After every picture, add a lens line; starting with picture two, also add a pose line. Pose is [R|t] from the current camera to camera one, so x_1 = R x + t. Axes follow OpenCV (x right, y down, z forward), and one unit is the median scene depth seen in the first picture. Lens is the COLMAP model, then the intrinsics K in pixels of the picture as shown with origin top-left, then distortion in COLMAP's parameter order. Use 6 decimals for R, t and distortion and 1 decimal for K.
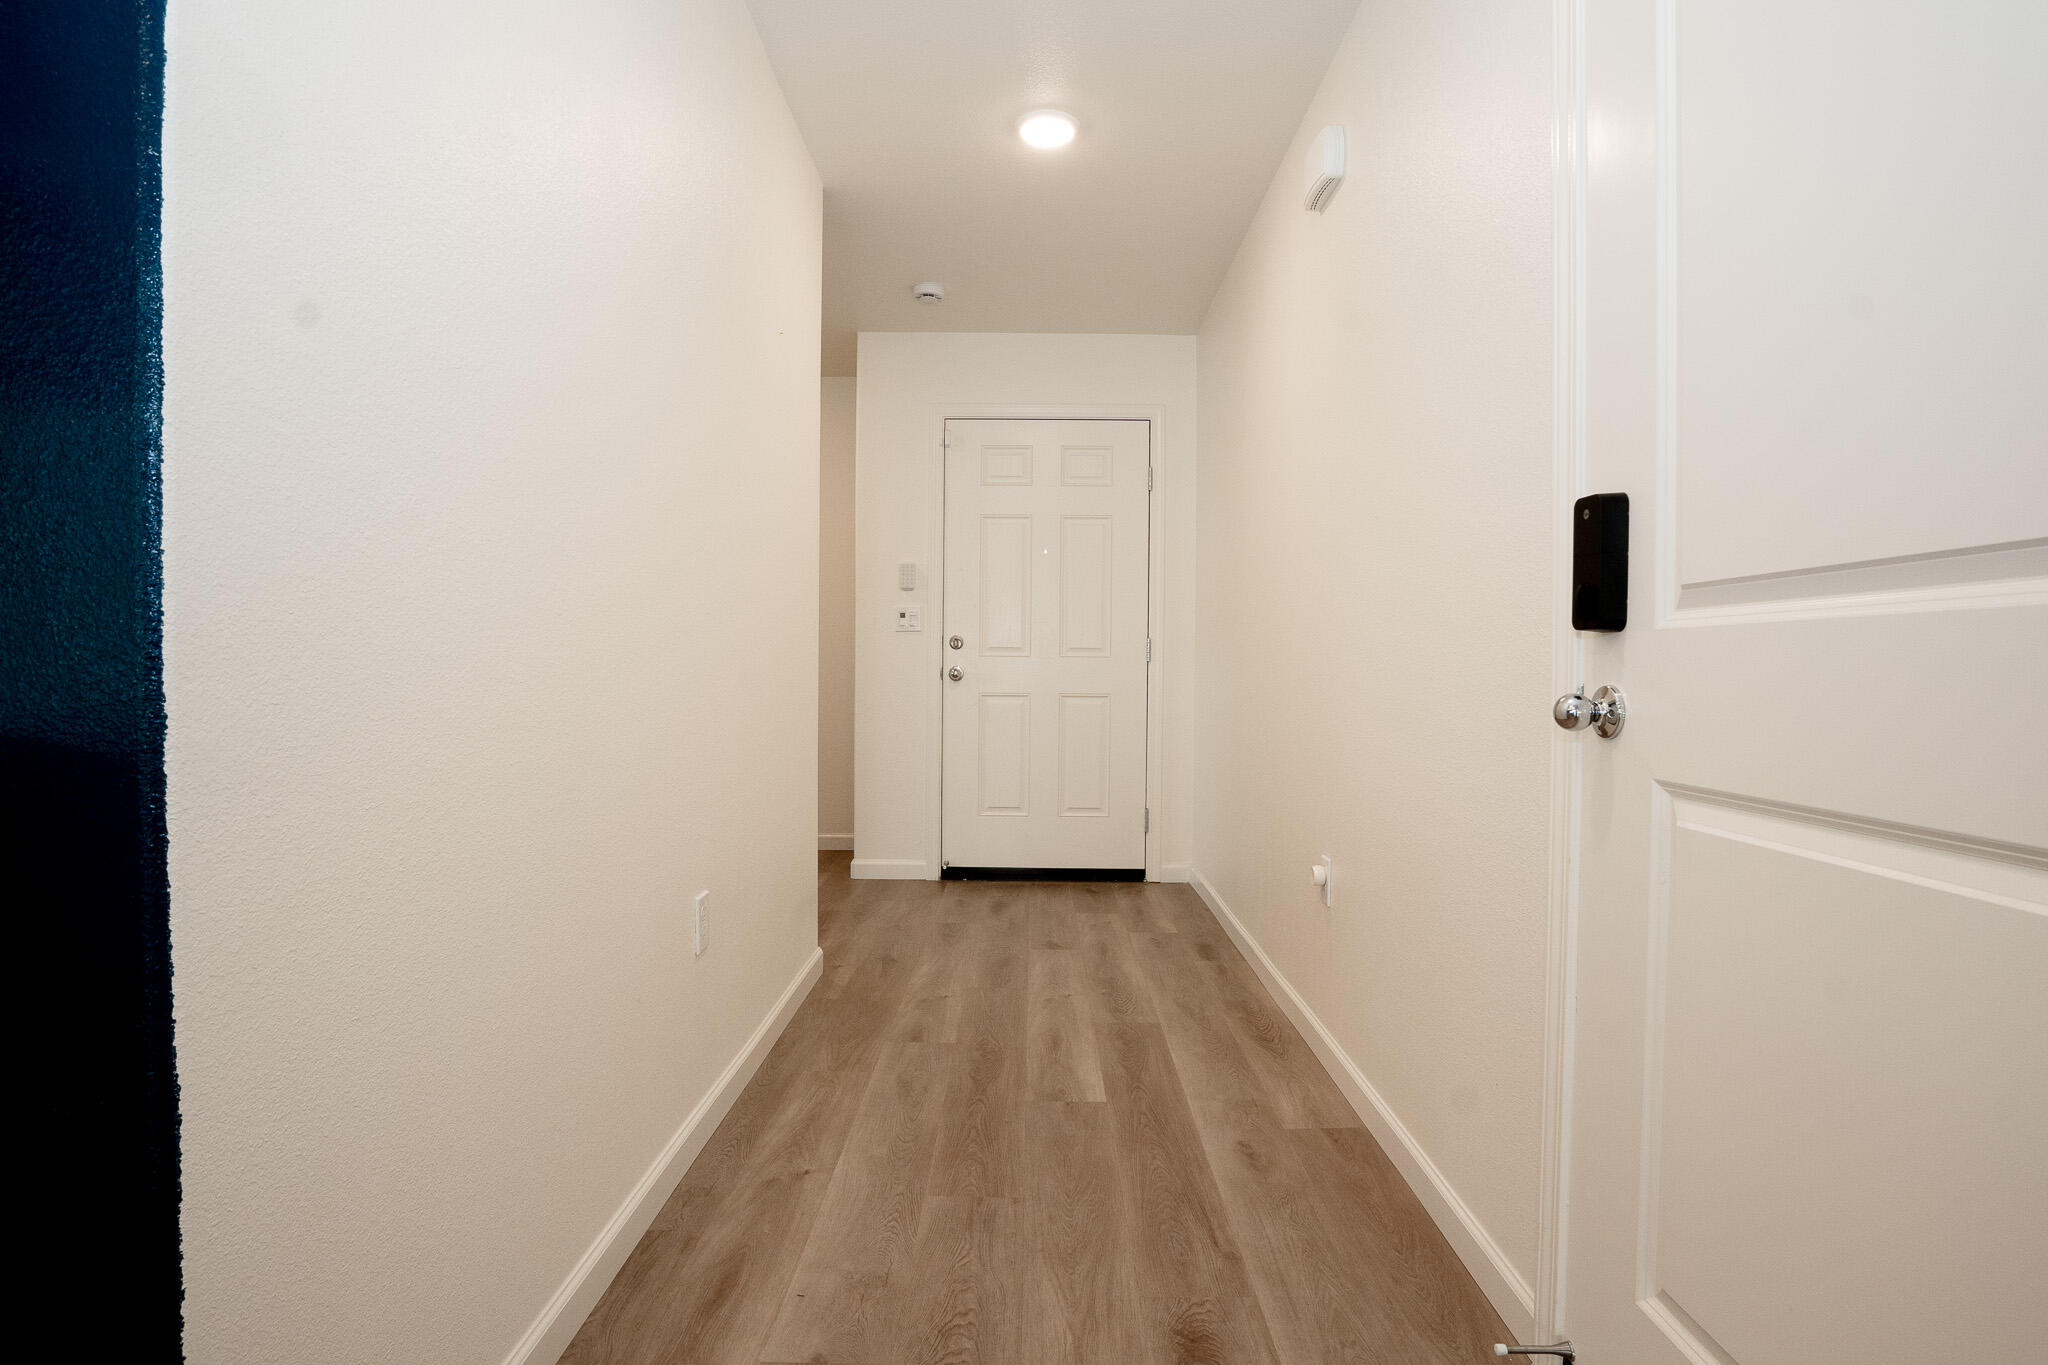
lens RADIAL K [[1039.2, 0, 1024.0], [0, 1039.2, 682.5], [0, 0, 1]] dist [0.000157, 0.000471]
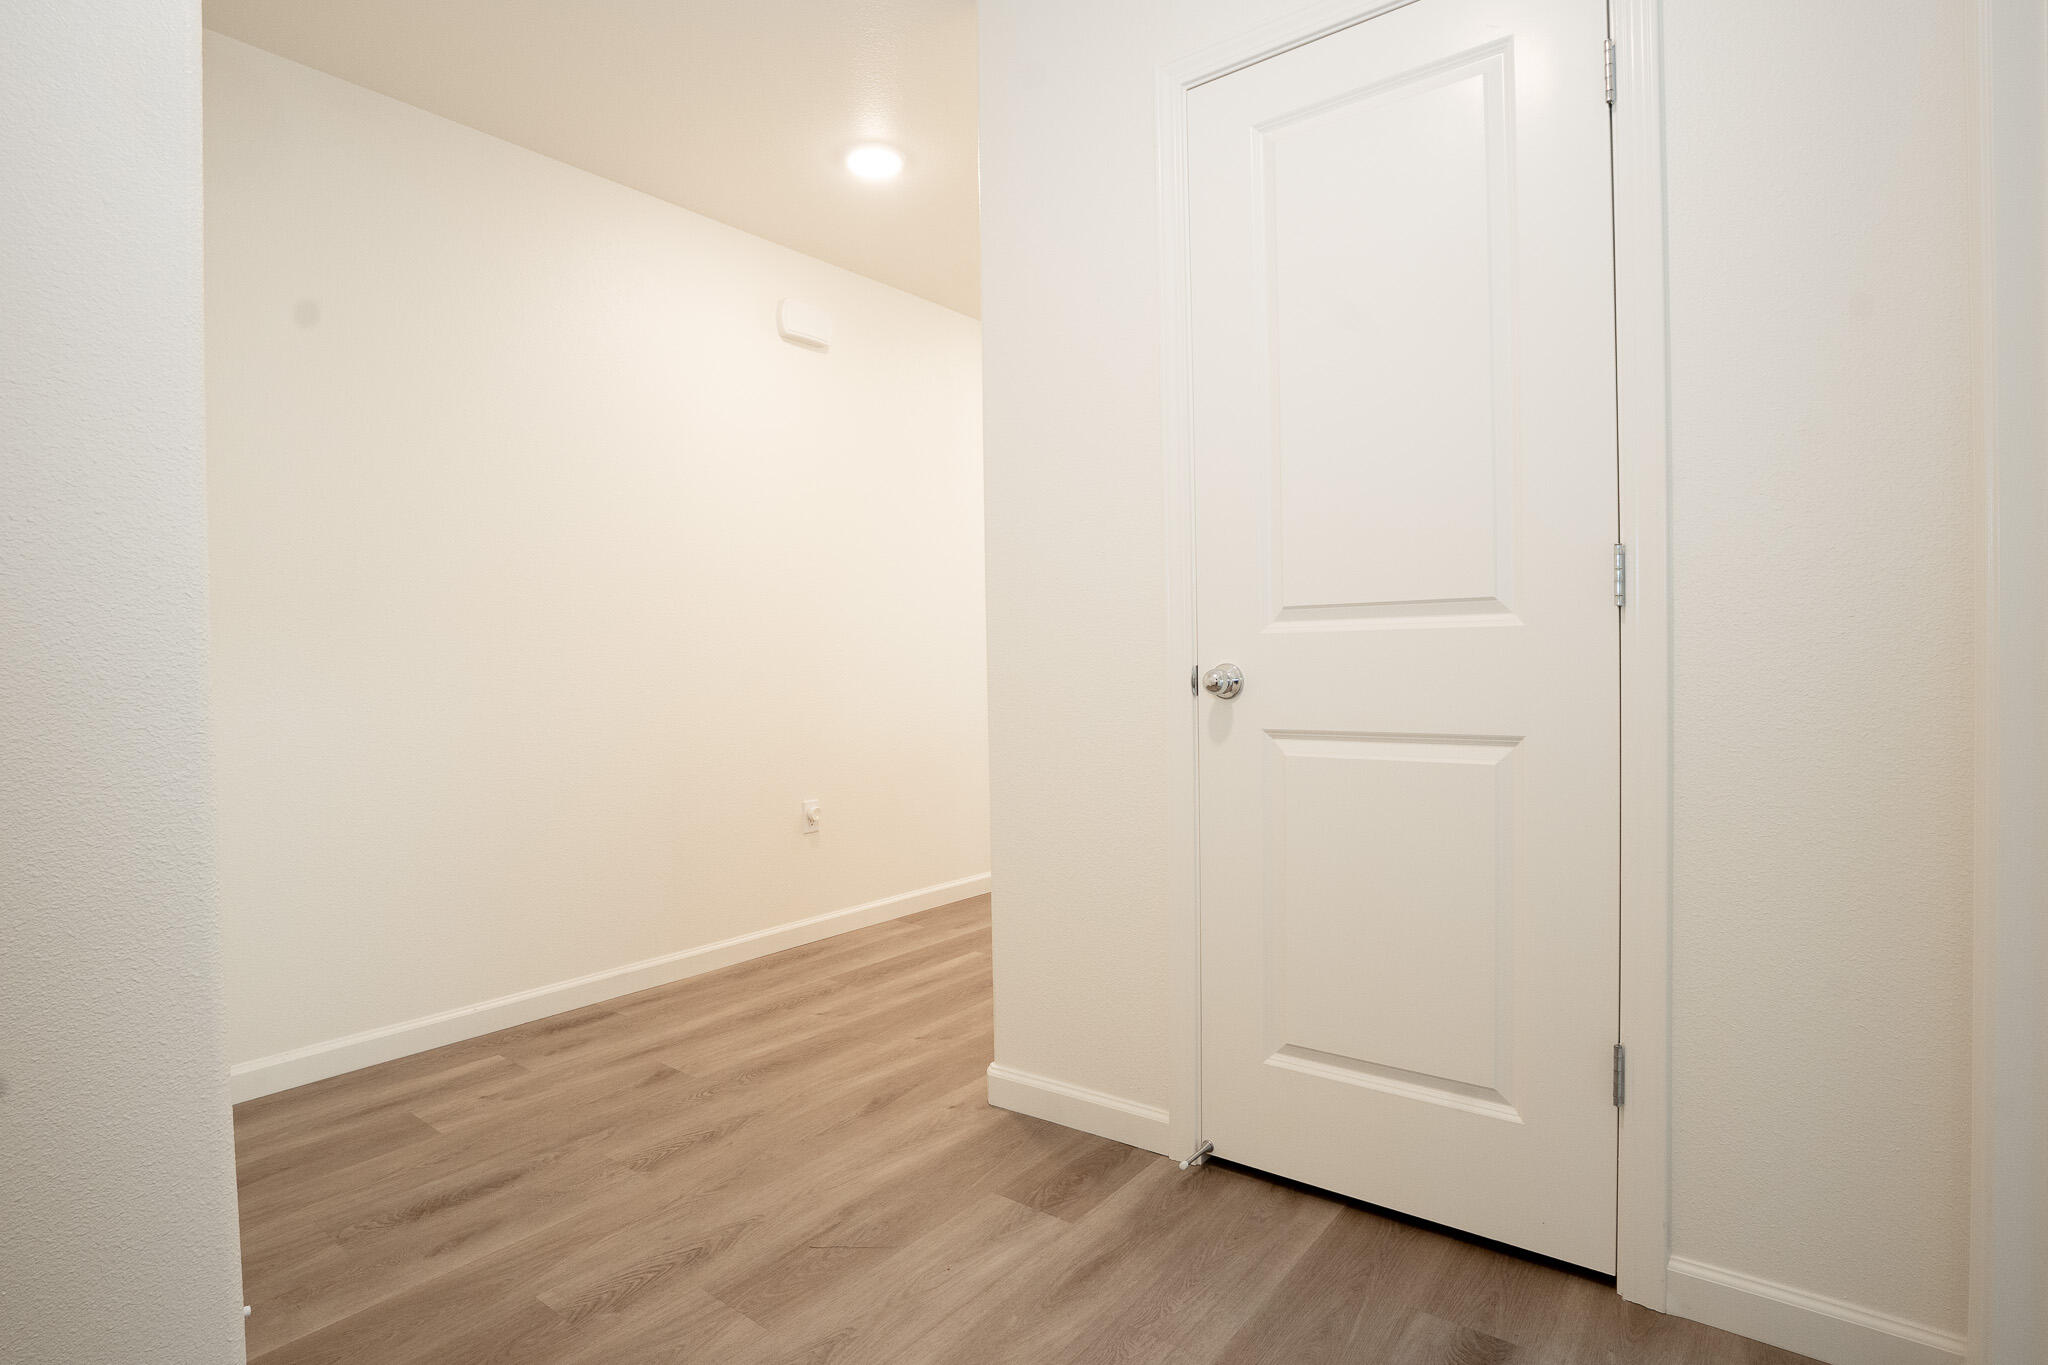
lens RADIAL K [[1039.2, 0, 1024.0], [0, 1039.2, 682.5], [0, 0, 1]] dist [0.000157, 0.000471]
pose [[-0.800095, -0.006297, 0.599841, -0.712040], [0.013975, 0.999478, 0.029132, -0.033059], [-0.599711, 0.031691, -0.799589, 1.713725]]
